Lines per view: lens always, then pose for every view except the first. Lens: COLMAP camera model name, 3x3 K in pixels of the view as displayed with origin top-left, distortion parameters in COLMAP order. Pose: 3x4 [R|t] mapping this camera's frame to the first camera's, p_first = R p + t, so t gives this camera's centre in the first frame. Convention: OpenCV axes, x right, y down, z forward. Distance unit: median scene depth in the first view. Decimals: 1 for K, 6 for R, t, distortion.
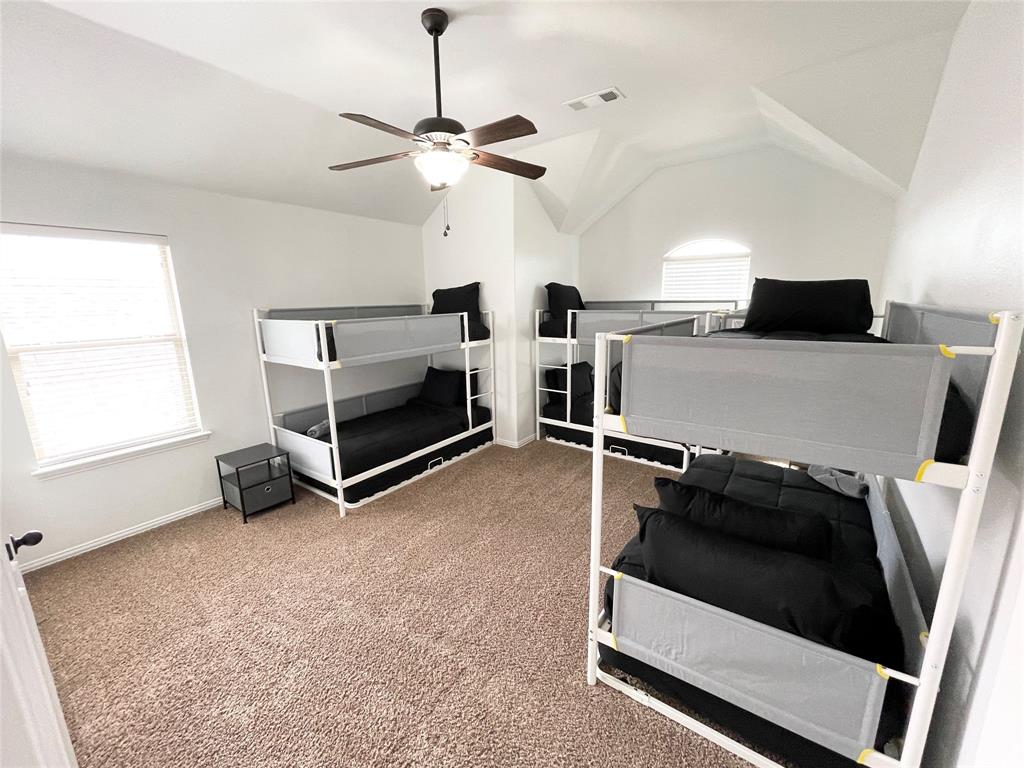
lens RADIAL K [[412.2, 0, 511.7], [0, 412.2, 383.3], [0, 0, 1]] dist [-0.002016, 0.000110]
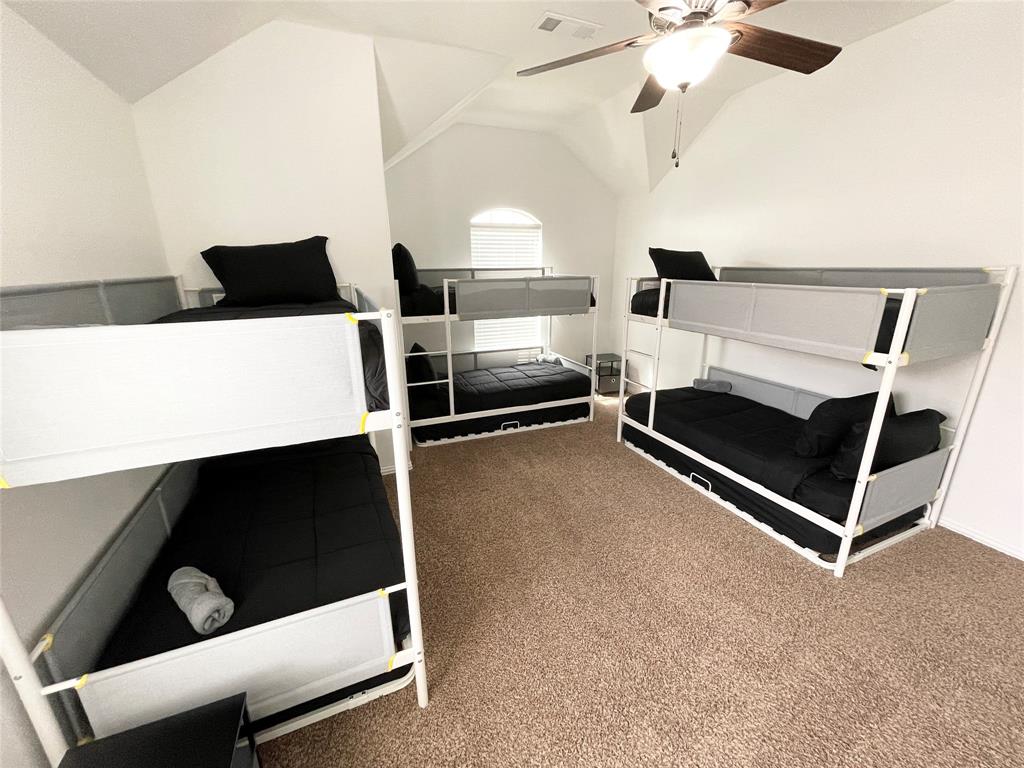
lens RADIAL K [[412.2, 0, 512.9], [0, 412.2, 385.2], [0, 0, 1]] dist [-0.002016, 0.000110]
pose [[0.518410, -0.230033, 0.823612, -0.497391], [0.172119, 0.971497, 0.162999, -0.083793], [-0.837631, 0.057259, 0.543227, 0.453272]]
